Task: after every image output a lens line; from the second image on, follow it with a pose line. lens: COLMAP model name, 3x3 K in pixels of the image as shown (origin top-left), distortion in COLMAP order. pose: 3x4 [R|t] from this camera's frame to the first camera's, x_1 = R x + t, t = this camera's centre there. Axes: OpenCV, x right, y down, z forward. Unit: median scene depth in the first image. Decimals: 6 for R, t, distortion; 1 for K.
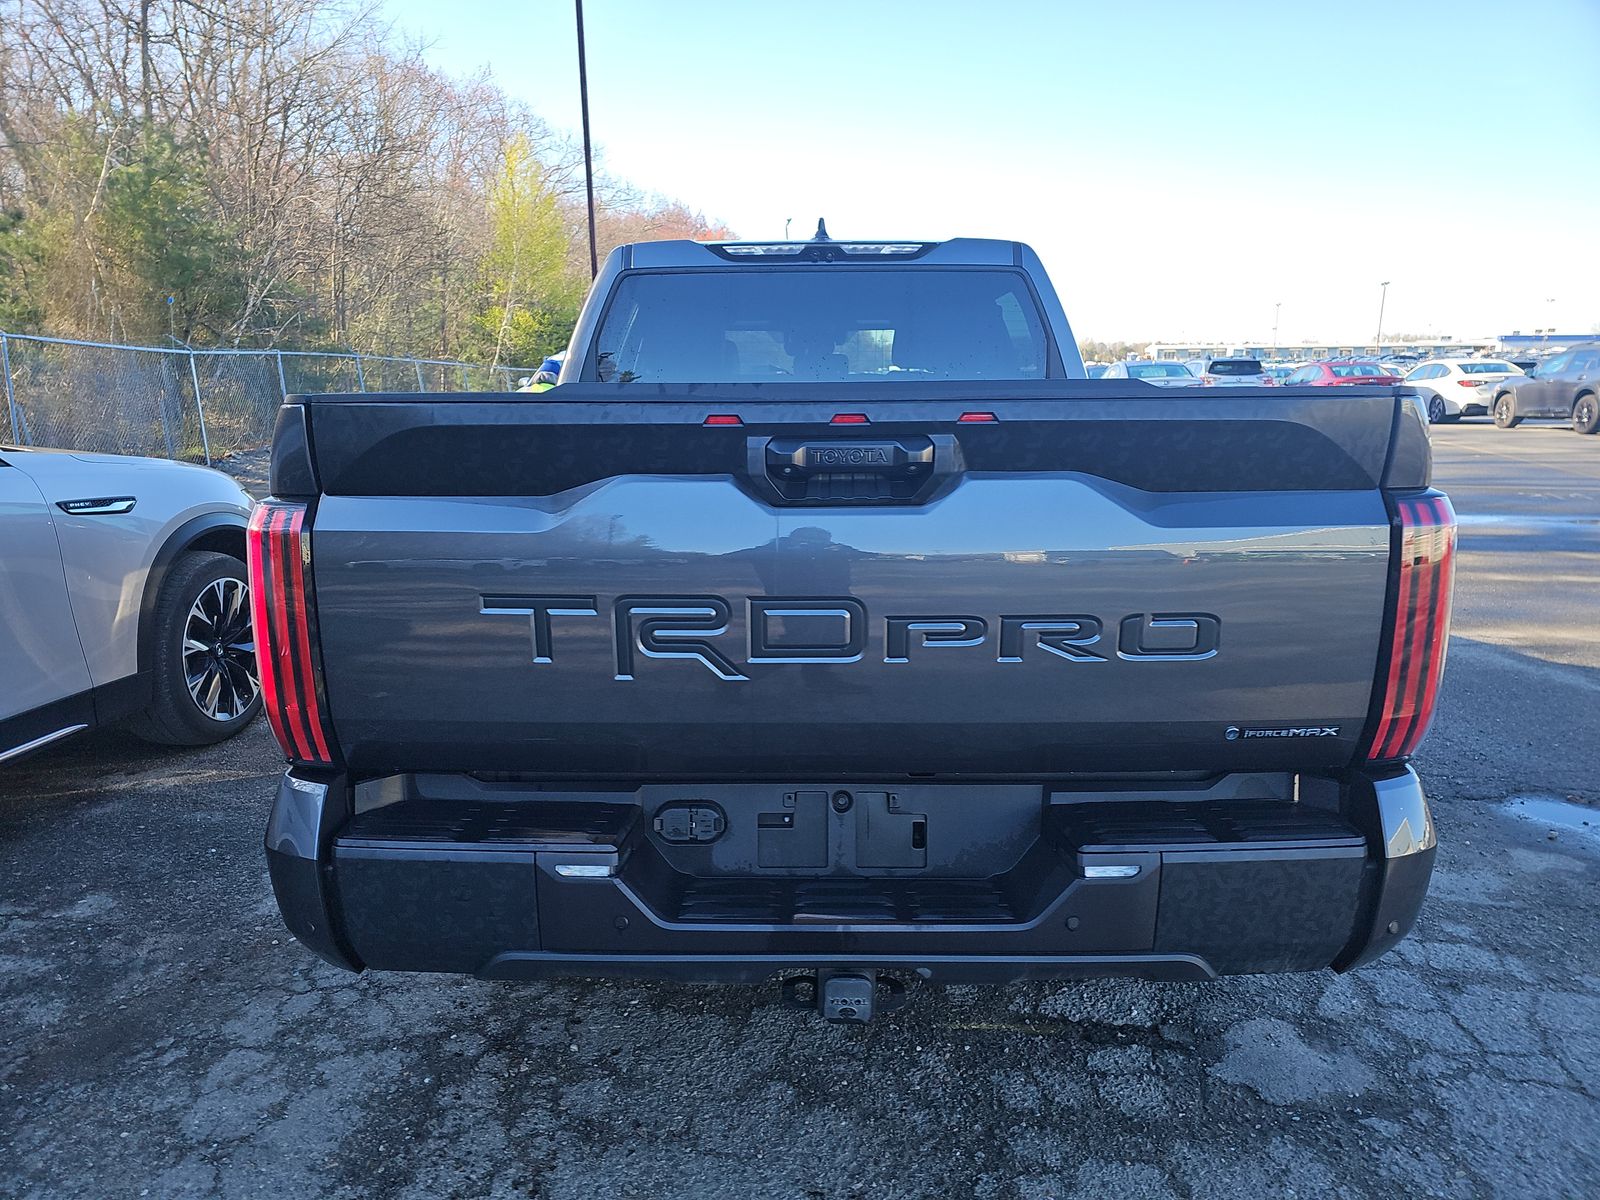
lens RADIAL K [[1070.8, 0, 785.5], [0, 1070.8, 604.2], [0, 0, 1]] dist [0.049101, -0.035476]
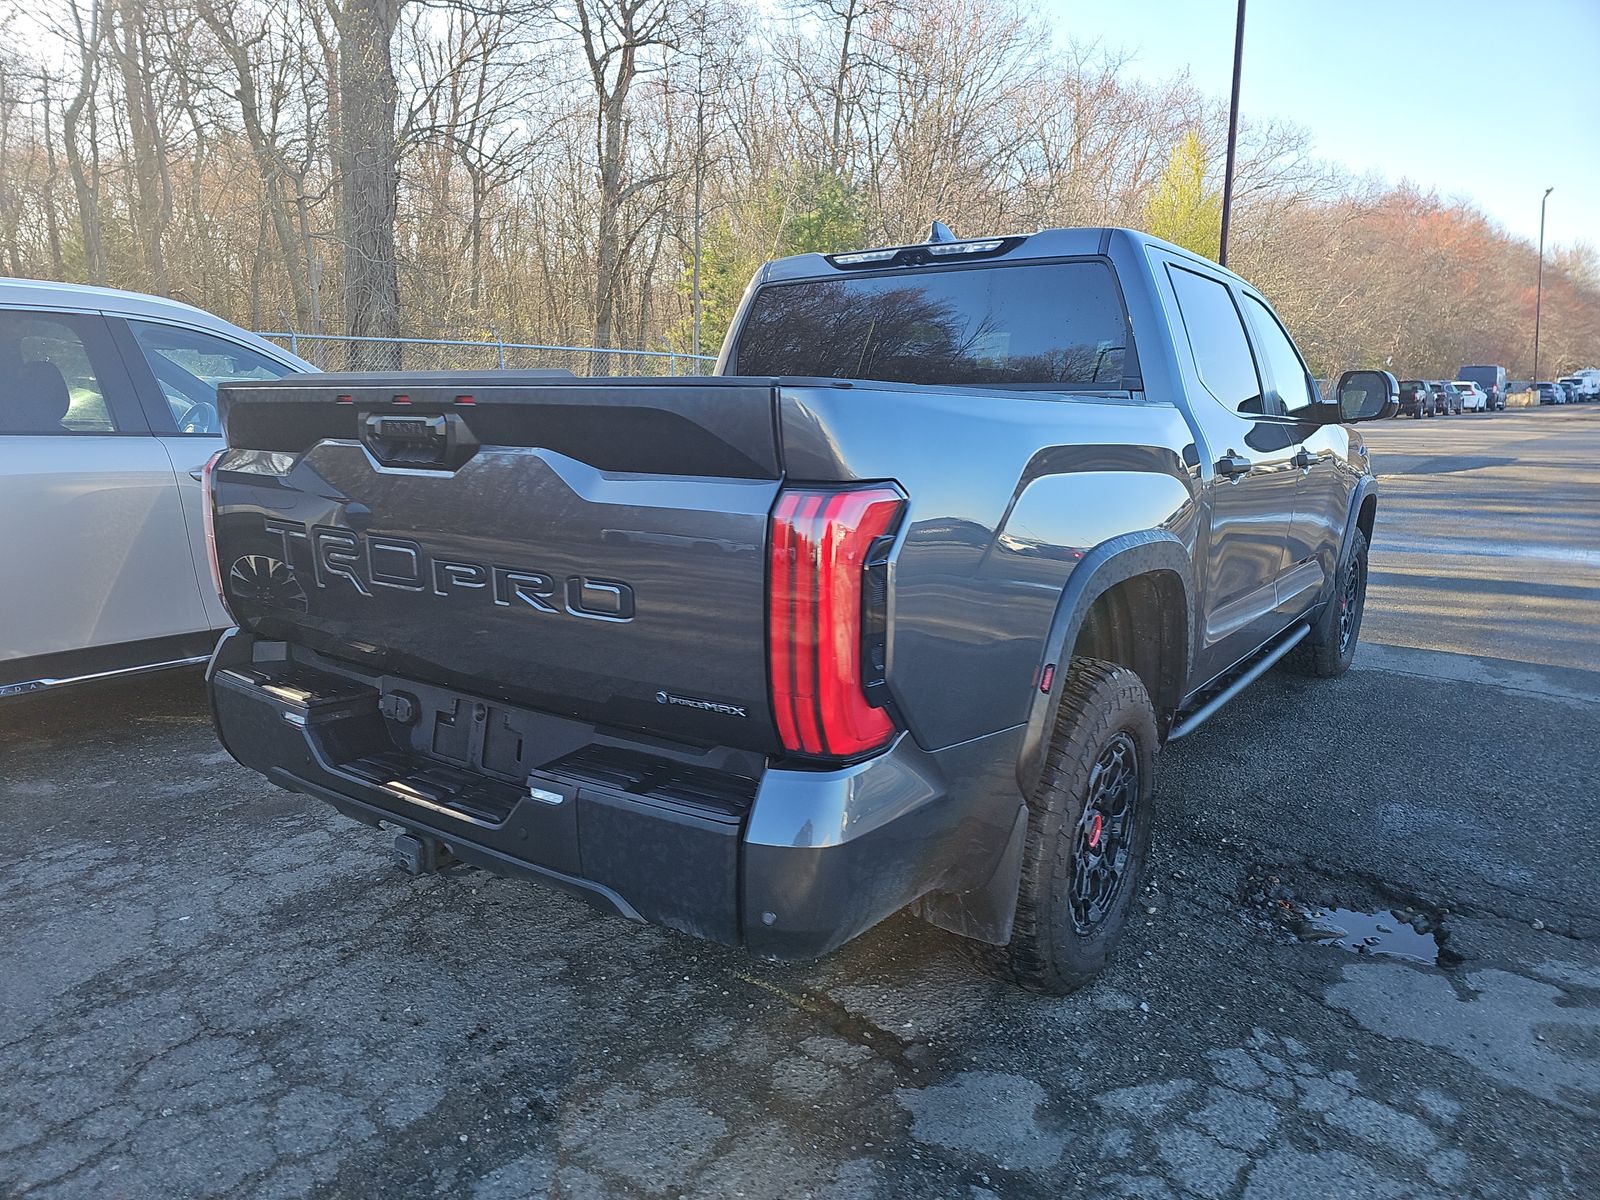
lens RADIAL K [[1070.8, 0, 778.7], [0, 1070.8, 604.5], [0, 0, 1]] dist [0.049101, -0.035476]
pose [[0.812347, 0.115078, -0.571708, 1.018477], [-0.119860, 0.992354, 0.029438, -0.016709], [0.570724, 0.044611, 0.819929, 0.169412]]
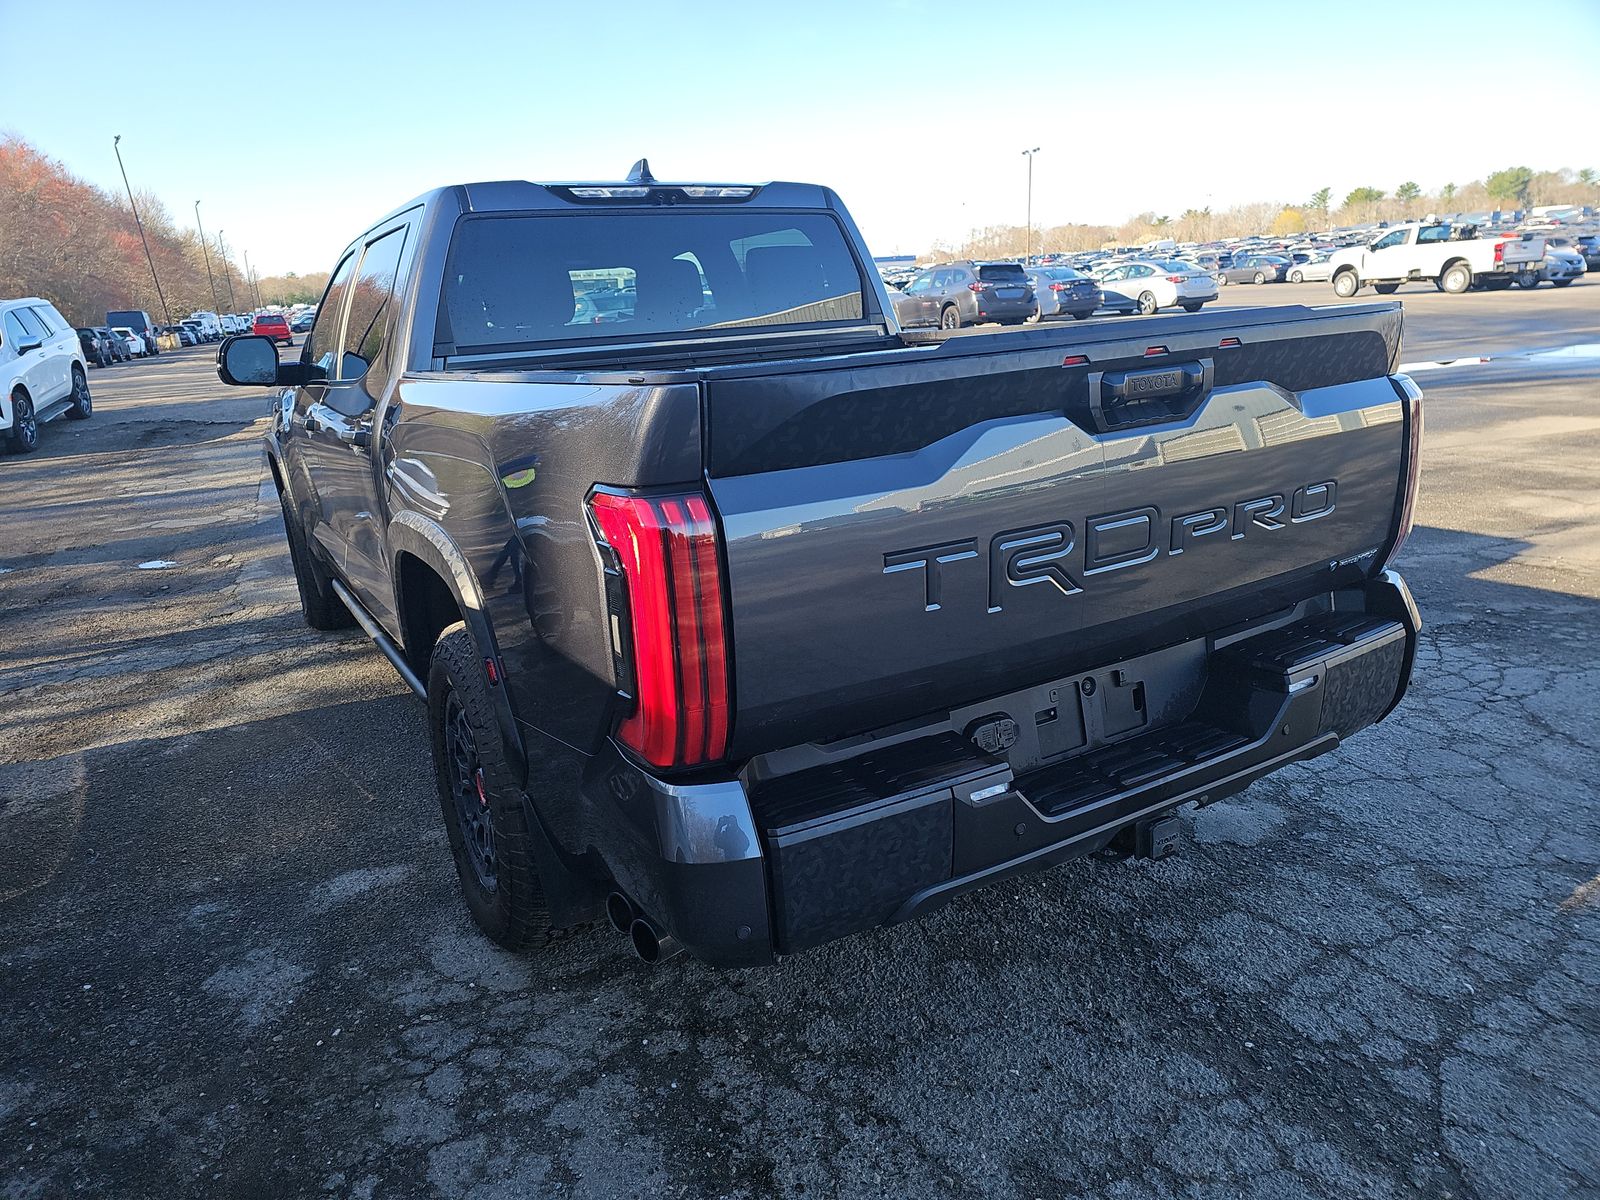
lens RADIAL K [[1070.8, 0, 790.0], [0, 1070.8, 596.0], [0, 0, 1]] dist [0.049101, -0.035476]
pose [[0.854211, -0.182044, 0.487015, -0.761968], [0.157042, 0.983288, 0.092100, -0.068520], [-0.495643, -0.002191, 0.868524, 0.148462]]
